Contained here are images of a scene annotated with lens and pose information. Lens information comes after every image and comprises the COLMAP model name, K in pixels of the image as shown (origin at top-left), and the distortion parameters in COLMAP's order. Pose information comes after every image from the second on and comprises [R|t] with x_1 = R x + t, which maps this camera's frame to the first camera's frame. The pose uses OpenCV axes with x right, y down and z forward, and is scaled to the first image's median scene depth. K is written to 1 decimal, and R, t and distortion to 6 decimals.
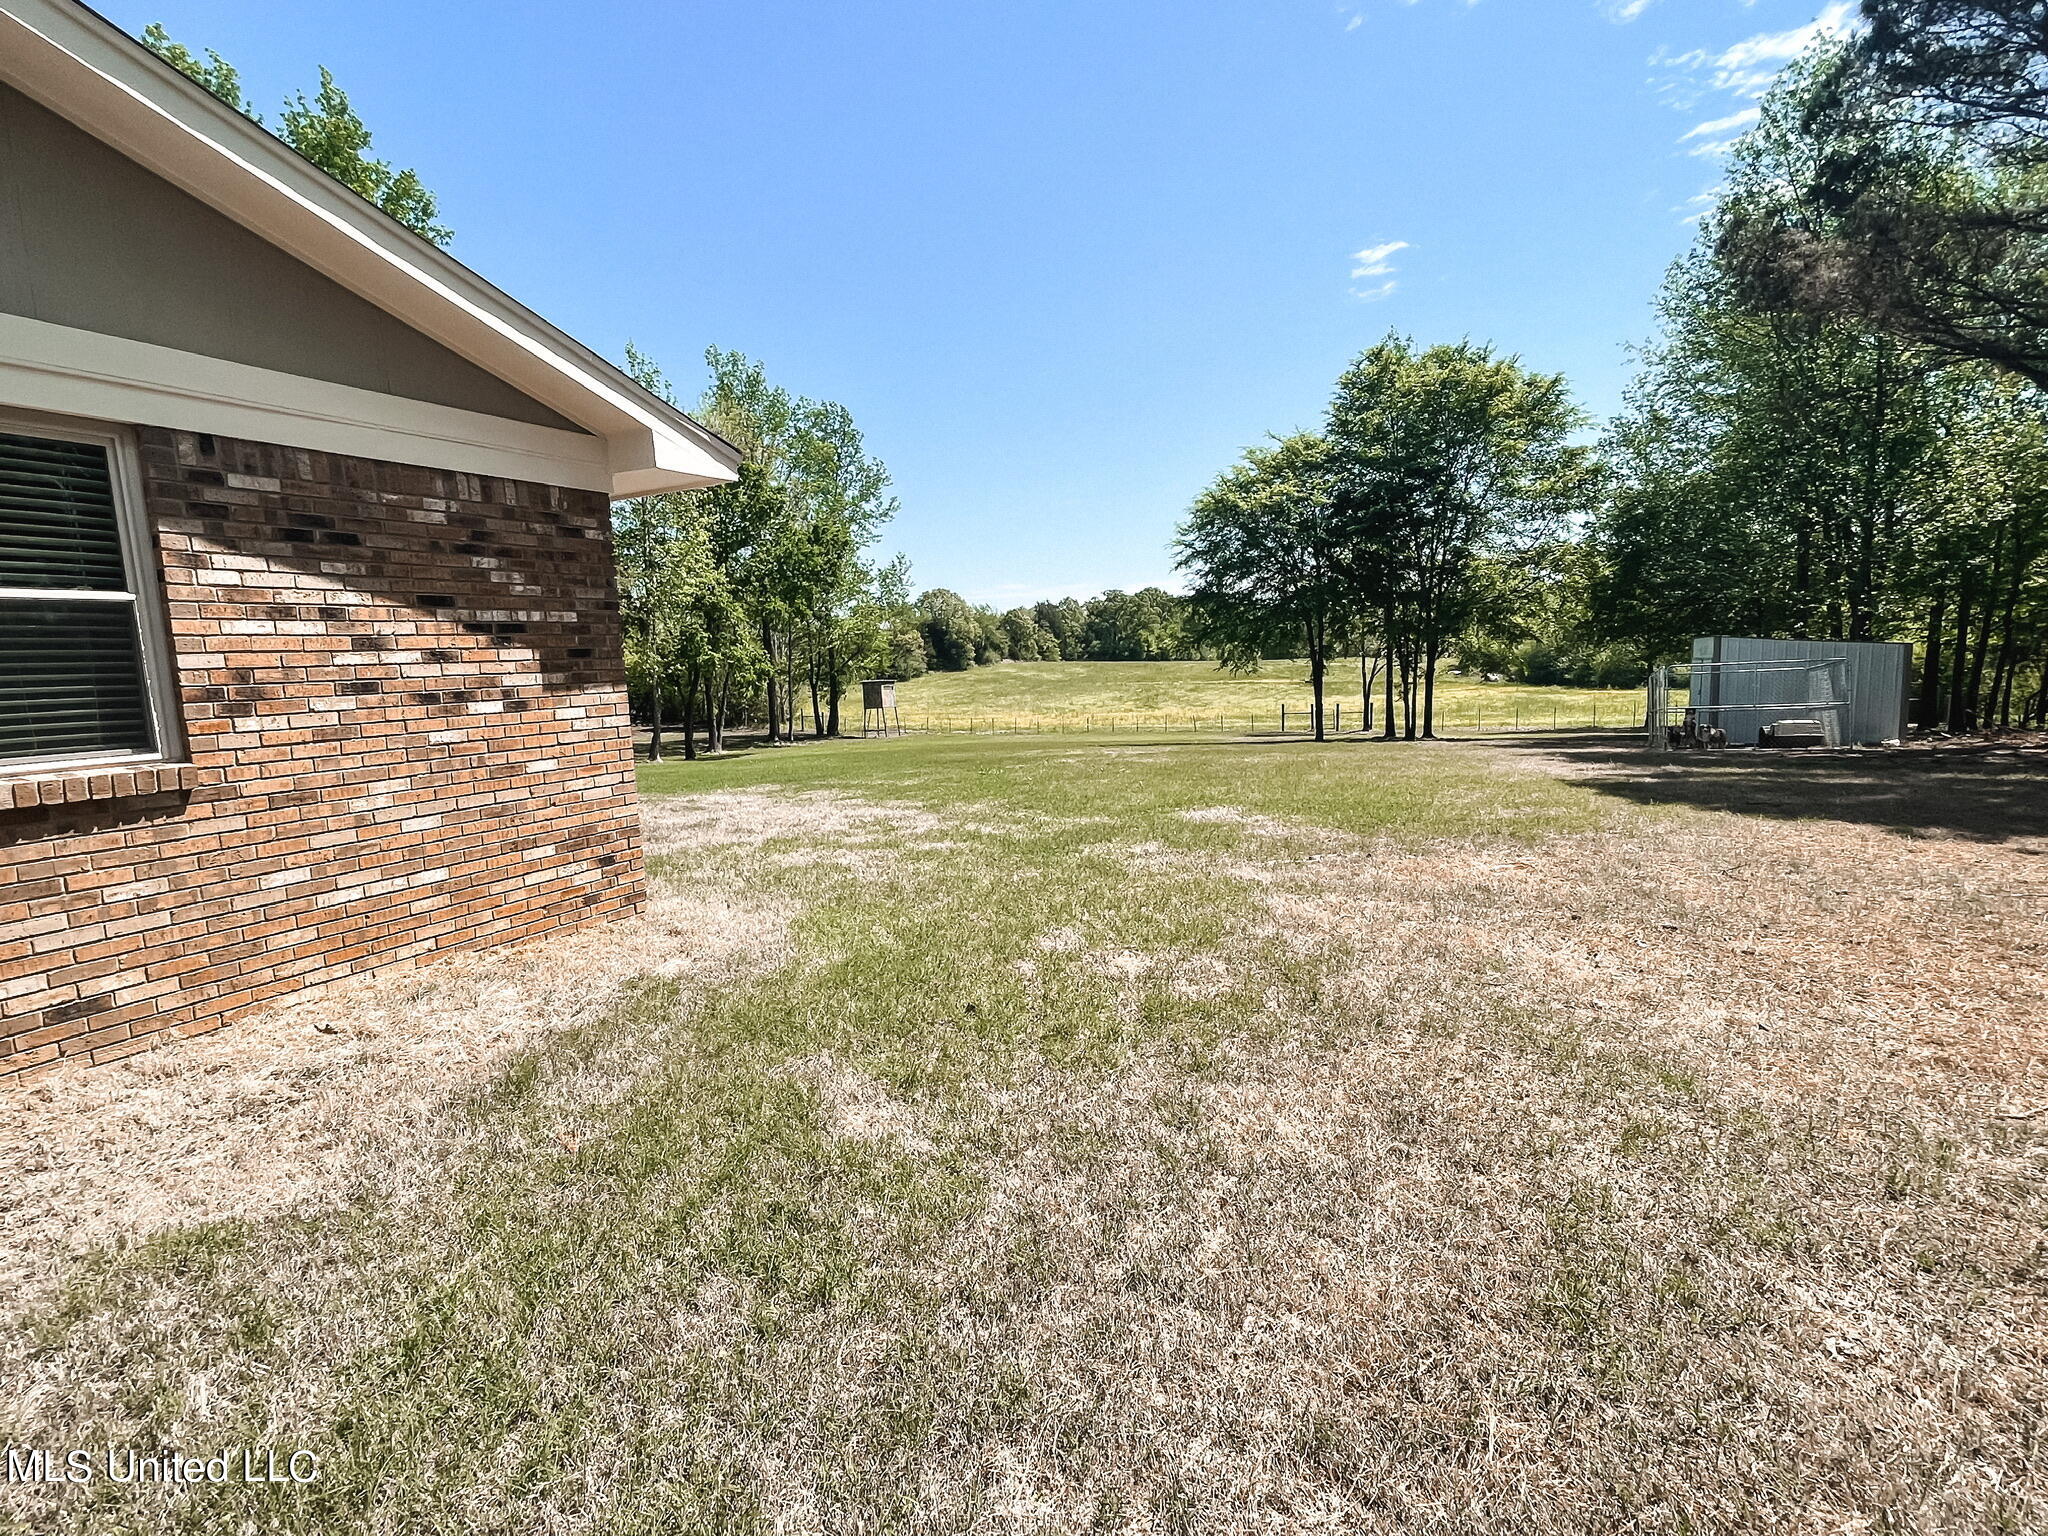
lens RADIAL K [[969.2, 0, 1023.9], [0, 969.2, 767.8], [0, 0, 1]] dist [-0.006160, 0.002909]
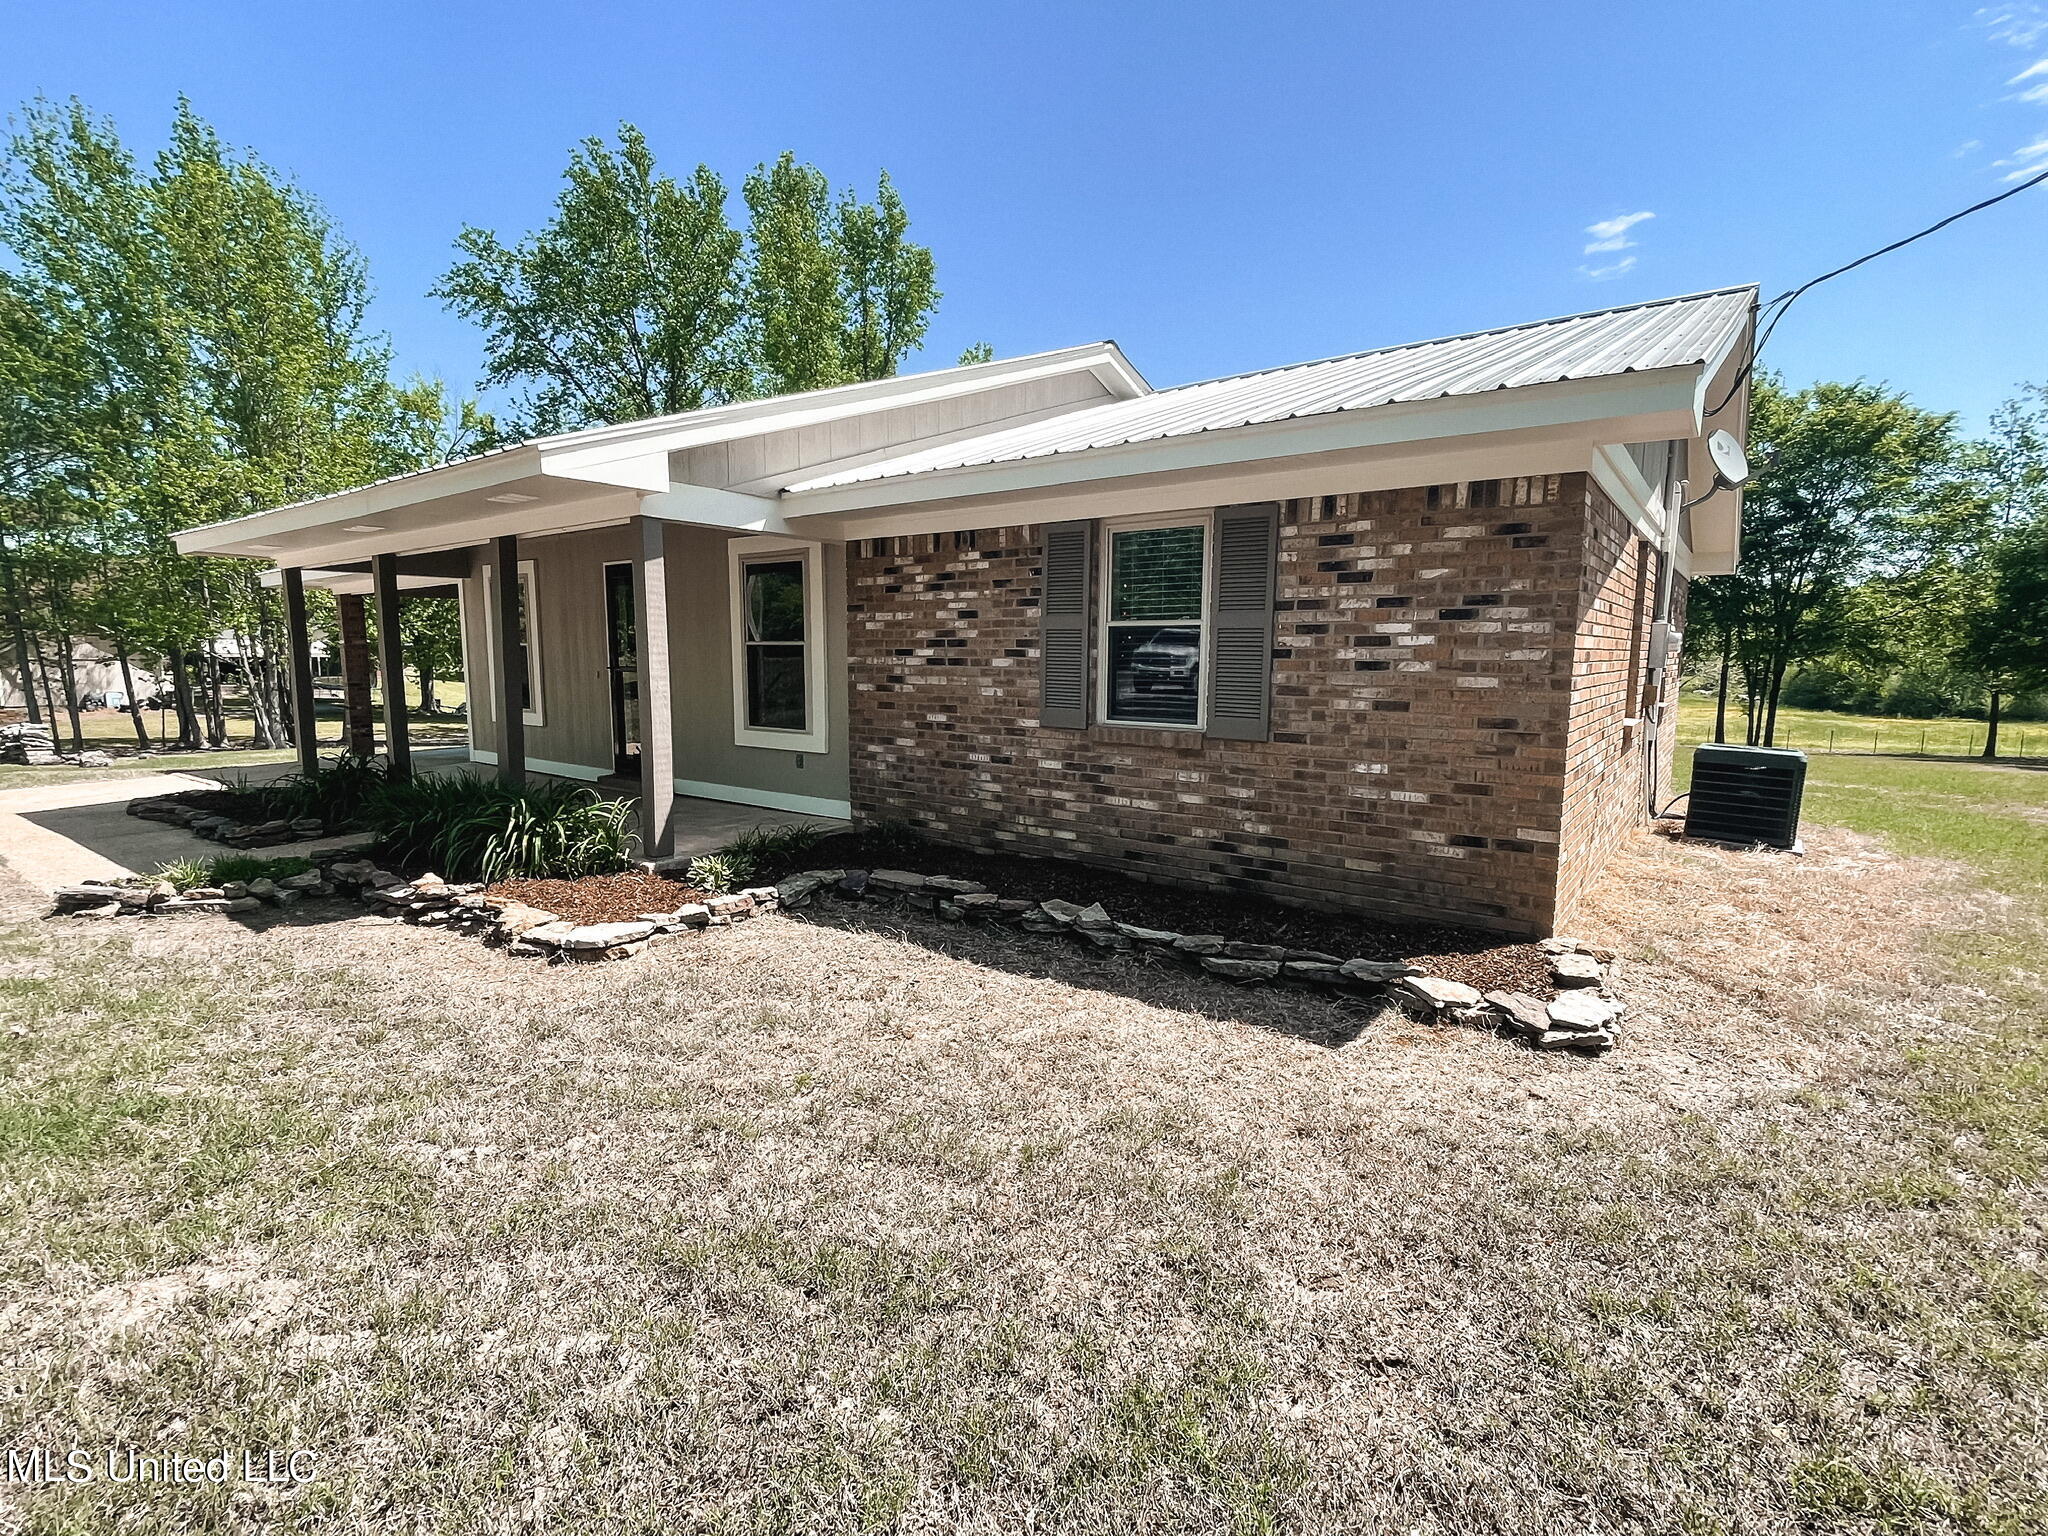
lens RADIAL K [[969.2, 0, 1027.6], [0, 969.2, 777.6], [0, 0, 1]] dist [-0.006160, 0.002909]
pose [[0.983776, 0.066406, -0.166656, -0.192610], [-0.063387, 0.997715, 0.023375, 0.022109], [0.167828, -0.012432, 0.985738, -0.171178]]
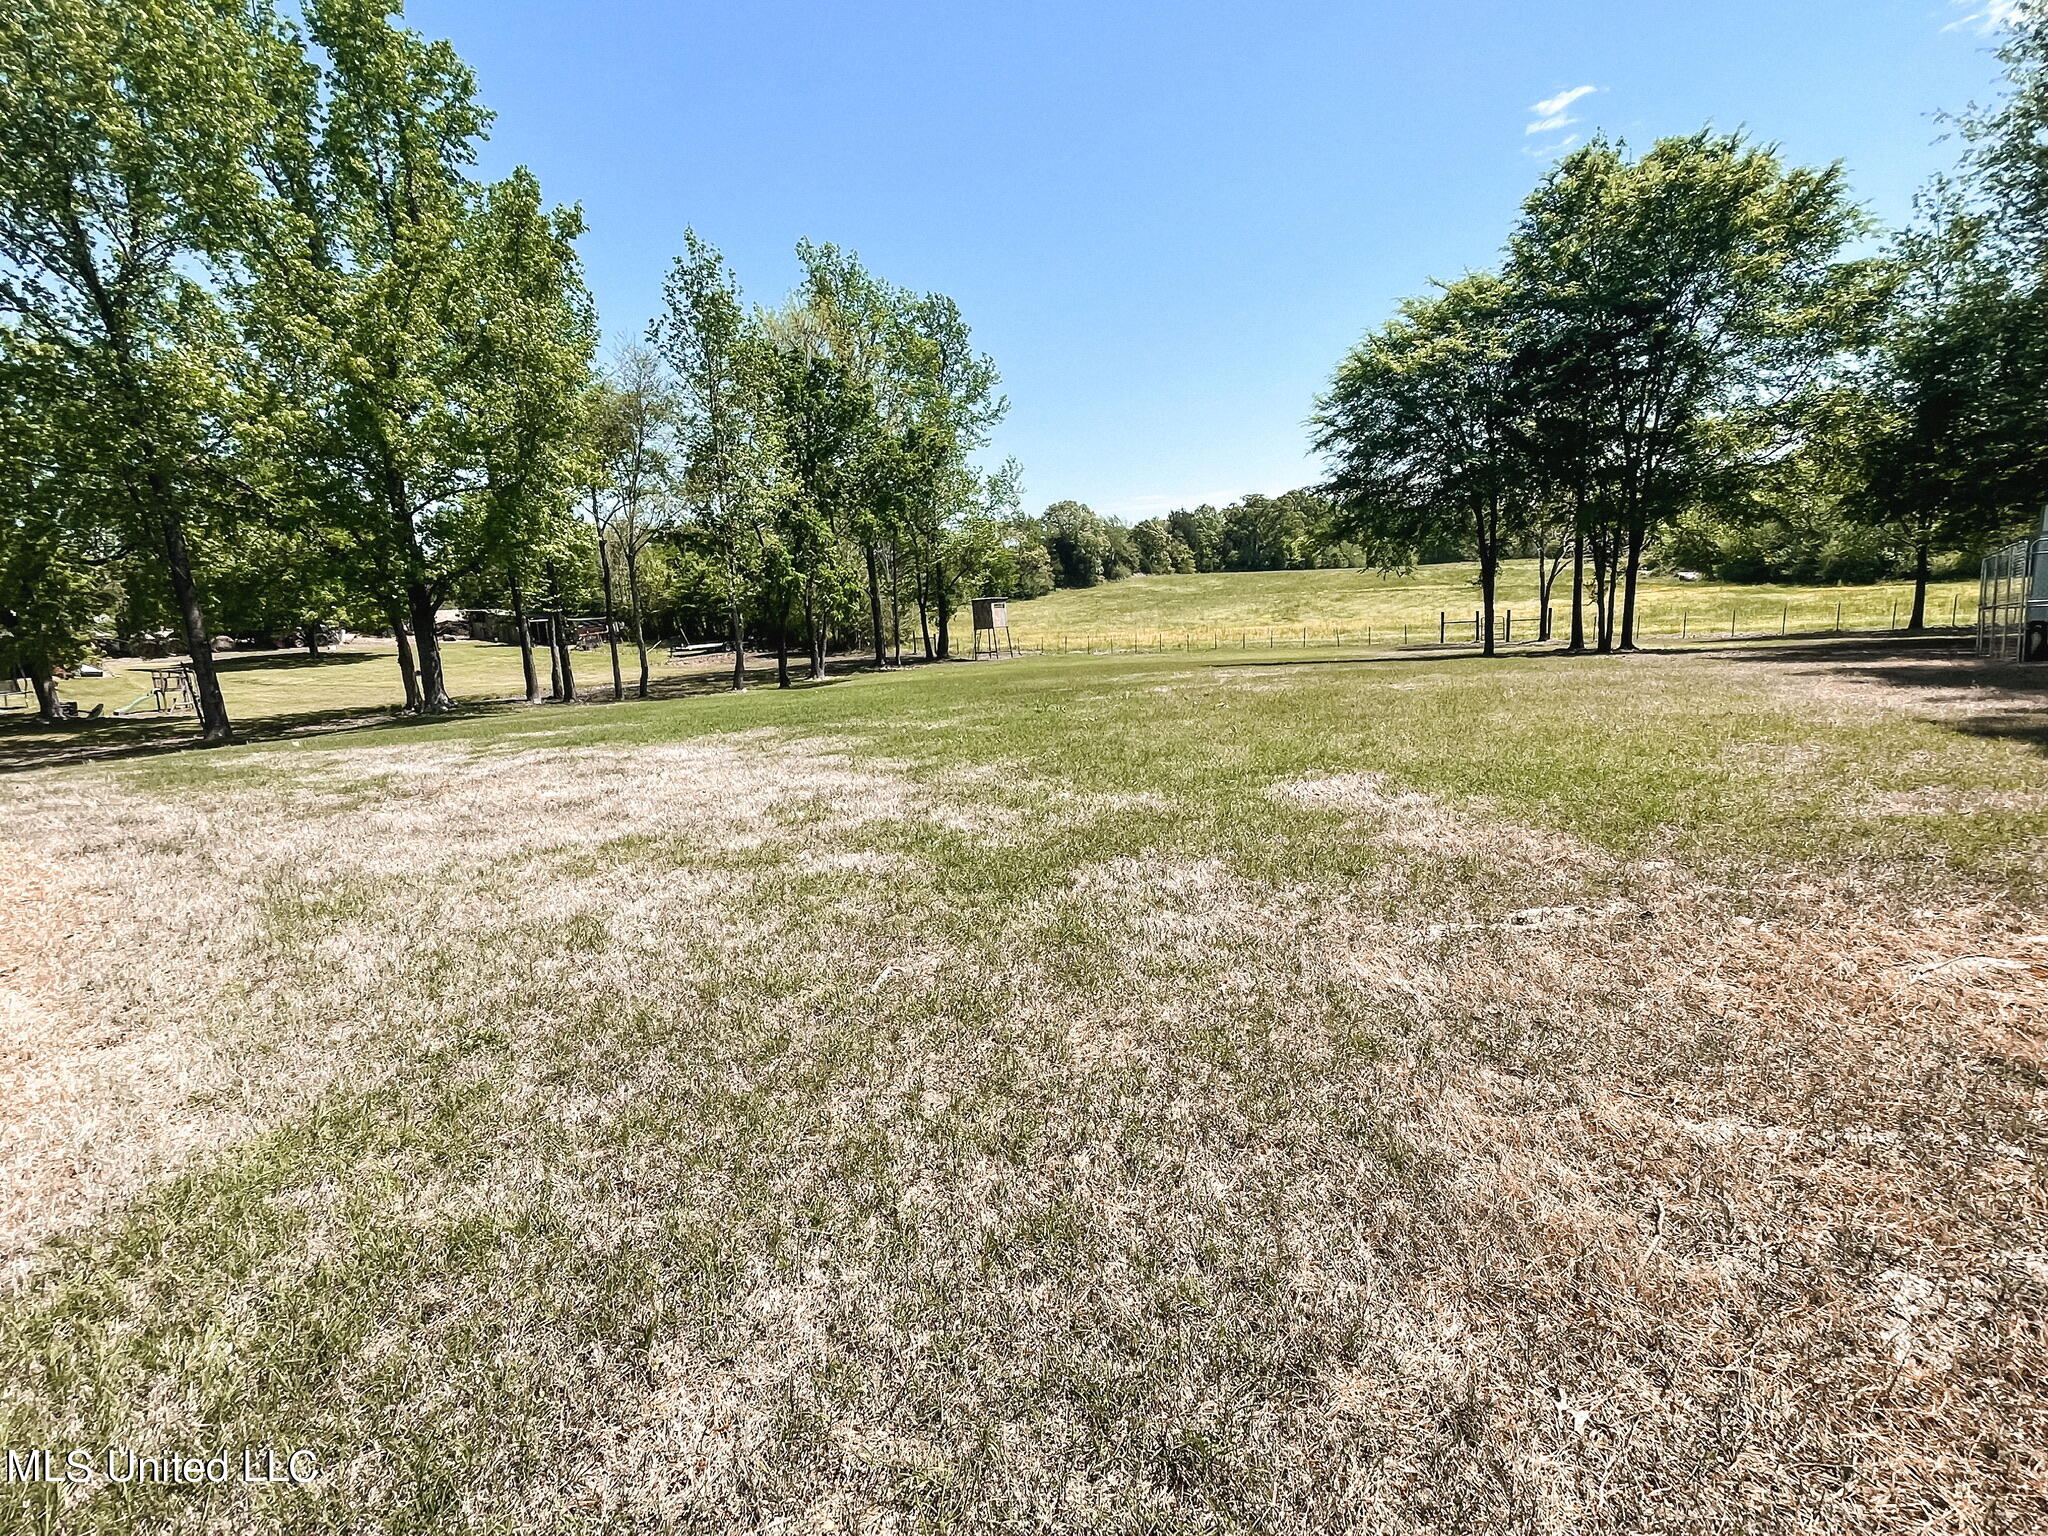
lens RADIAL K [[969.2, 0, 1031.3], [0, 969.2, 768.0], [0, 0, 1]] dist [-0.006160, 0.002909]
pose [[0.990667, -0.004190, -0.136239, 0.025481], [0.015613, 0.996437, 0.082882, -0.005783], [0.135406, -0.084236, 0.987203, 0.105521]]
